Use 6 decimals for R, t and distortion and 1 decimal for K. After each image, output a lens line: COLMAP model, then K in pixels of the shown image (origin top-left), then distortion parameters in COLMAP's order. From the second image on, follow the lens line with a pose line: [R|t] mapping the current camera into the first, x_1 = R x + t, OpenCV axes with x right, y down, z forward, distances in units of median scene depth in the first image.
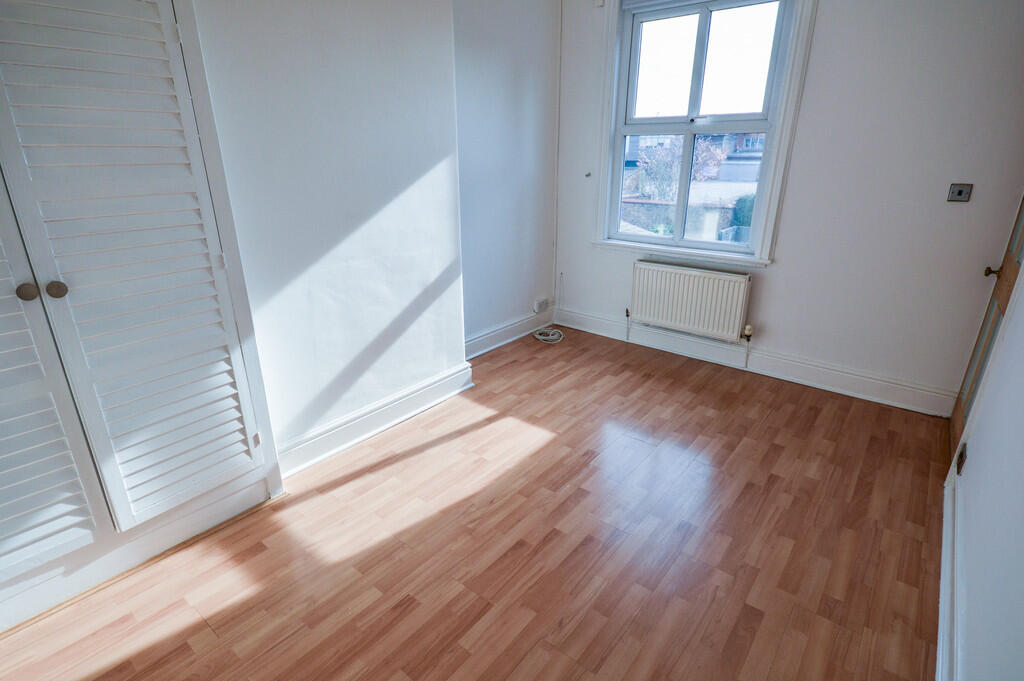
lens RADIAL K [[520.0, 0, 512.0], [0, 520.0, 340.5], [0, 0, 1]] dist [0.002492, 0.000556]
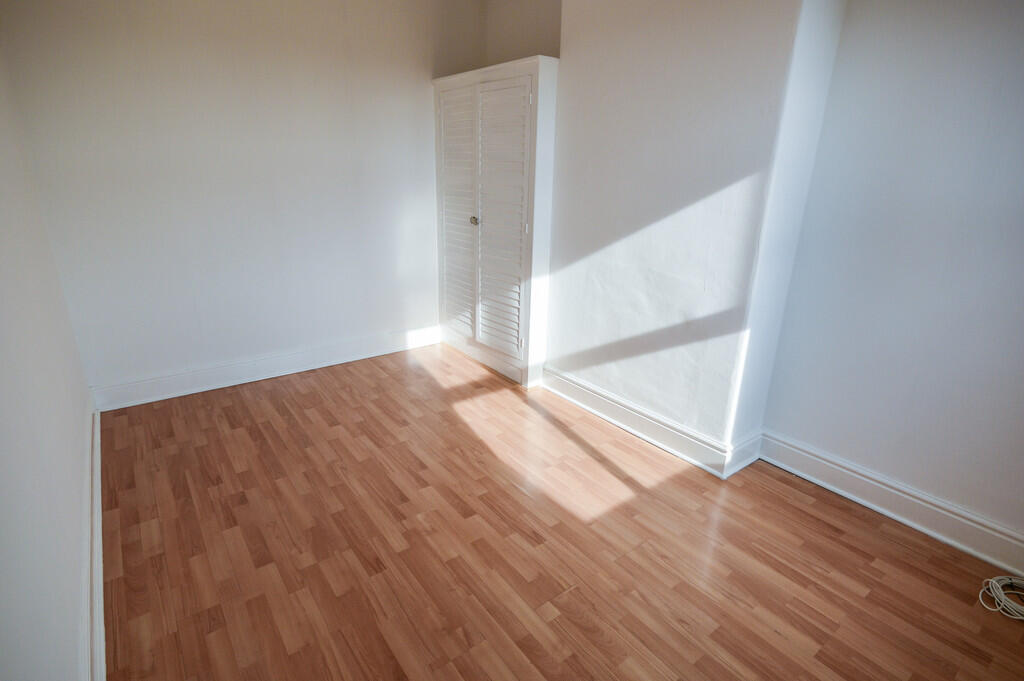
lens RADIAL K [[532.0, 0, 512.0], [0, 532.0, 340.5], [0, 0, 1]] dist [0.001411, 0.000969]
pose [[-0.253136, 0.298599, -0.920196, 0.975869], [-0.347765, 0.859508, 0.374573, -0.399739], [0.902764, 0.414829, -0.113730, 1.111840]]
